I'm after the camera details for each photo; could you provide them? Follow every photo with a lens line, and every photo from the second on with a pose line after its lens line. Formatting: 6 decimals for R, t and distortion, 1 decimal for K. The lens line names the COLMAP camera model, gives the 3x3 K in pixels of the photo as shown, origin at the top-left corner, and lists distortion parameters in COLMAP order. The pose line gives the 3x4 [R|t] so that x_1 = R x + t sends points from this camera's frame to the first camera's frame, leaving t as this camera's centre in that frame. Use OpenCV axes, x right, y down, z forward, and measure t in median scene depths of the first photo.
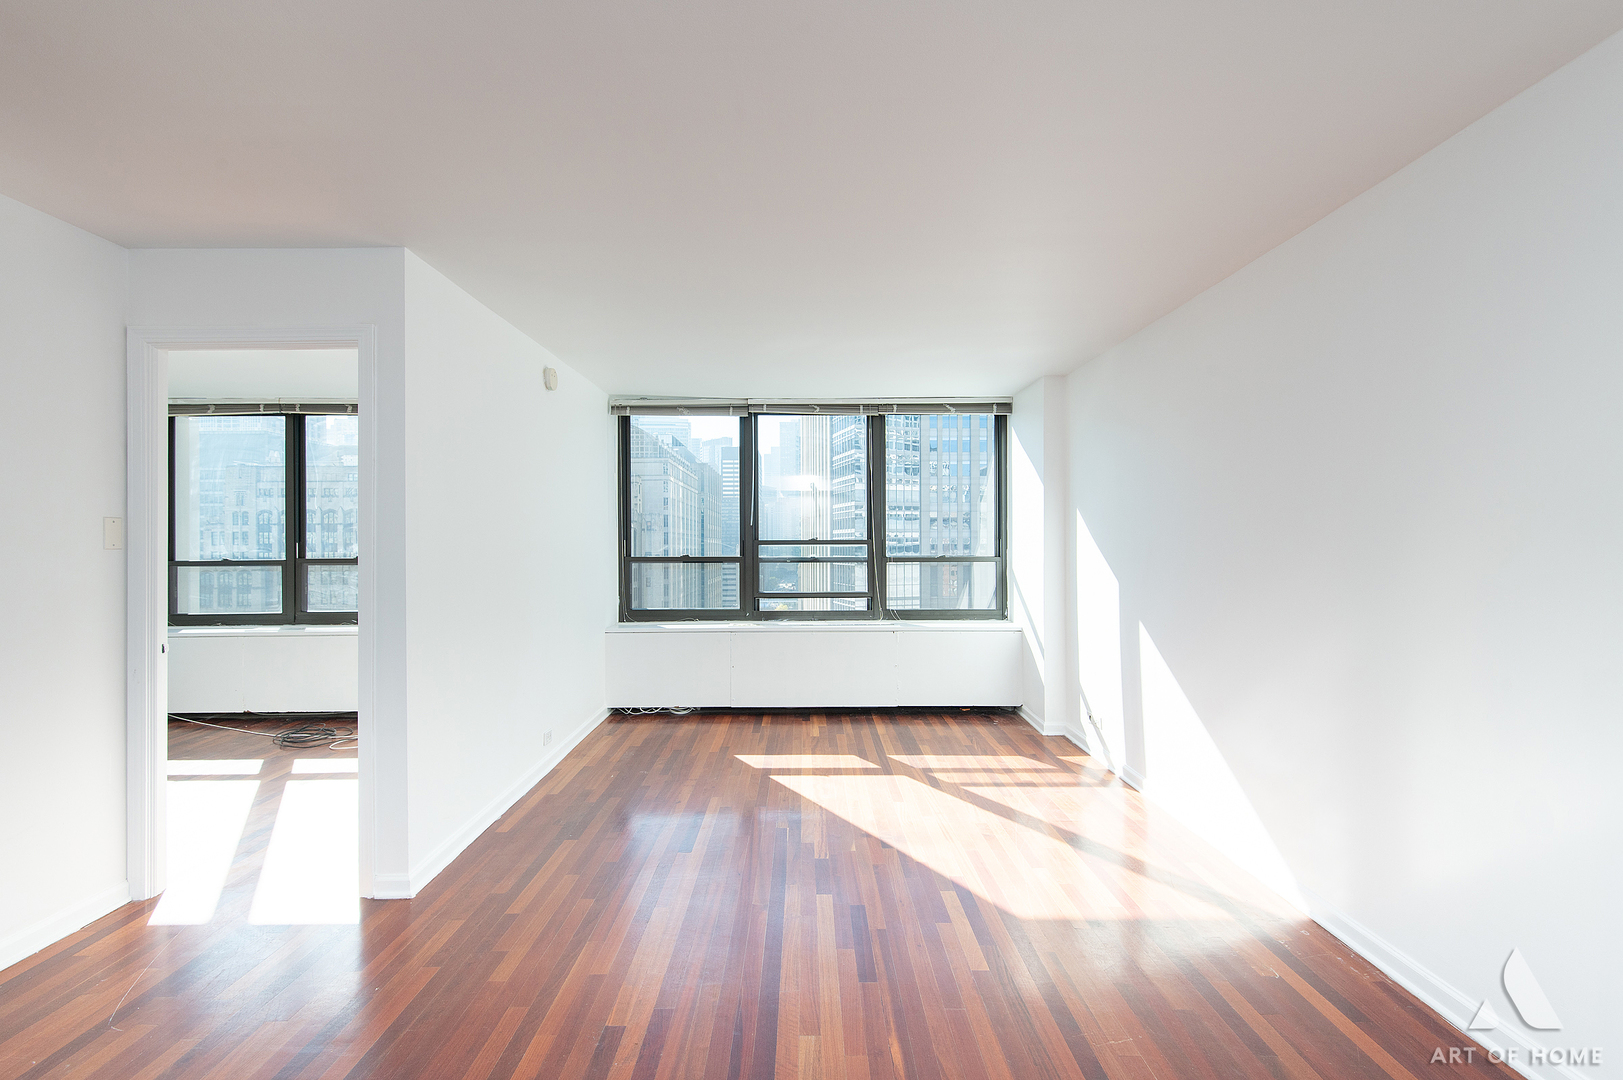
lens RADIAL K [[732.0, 0, 735.0], [0, 732.0, 542.9], [0, 0, 1]] dist [0.001255, -0.006688]
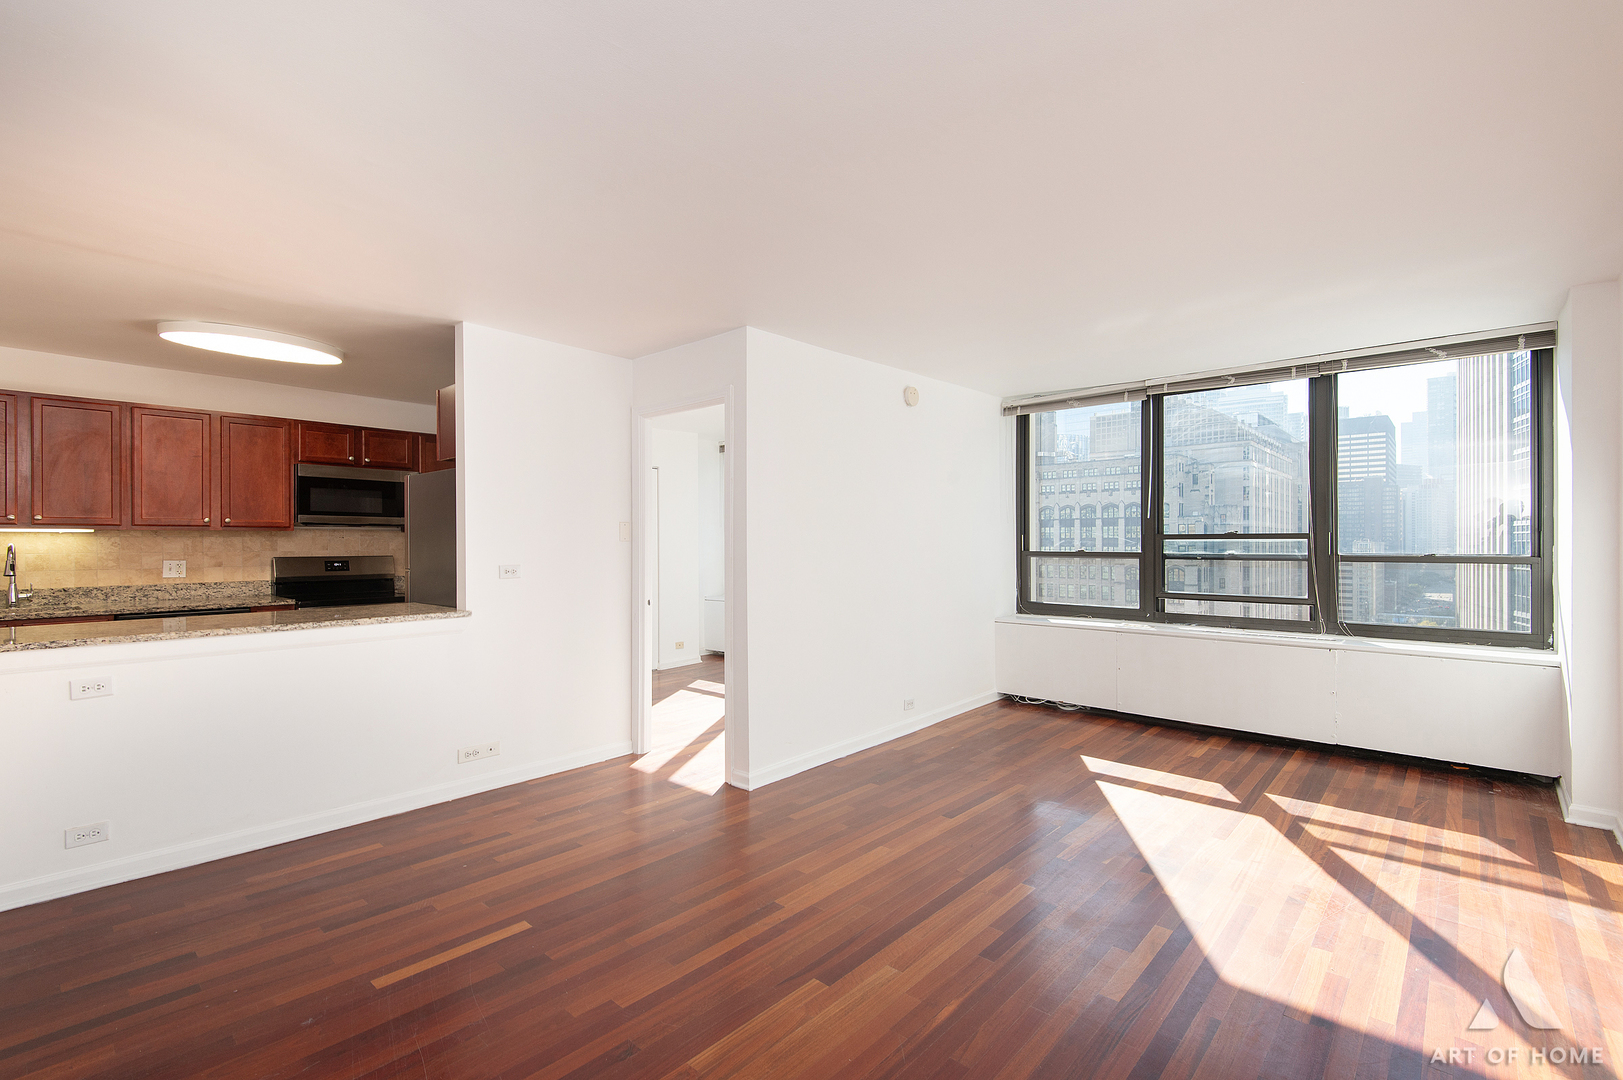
lens RADIAL K [[732.0, 0, 806.6], [0, 732.0, 547.4], [0, 0, 1]] dist [0.001255, -0.006688]
pose [[0.726271, 0.007569, -0.687366, 0.347273], [0.000015, 0.999939, 0.011026, 0.002434], [0.687408, -0.008018, 0.726227, 0.036471]]
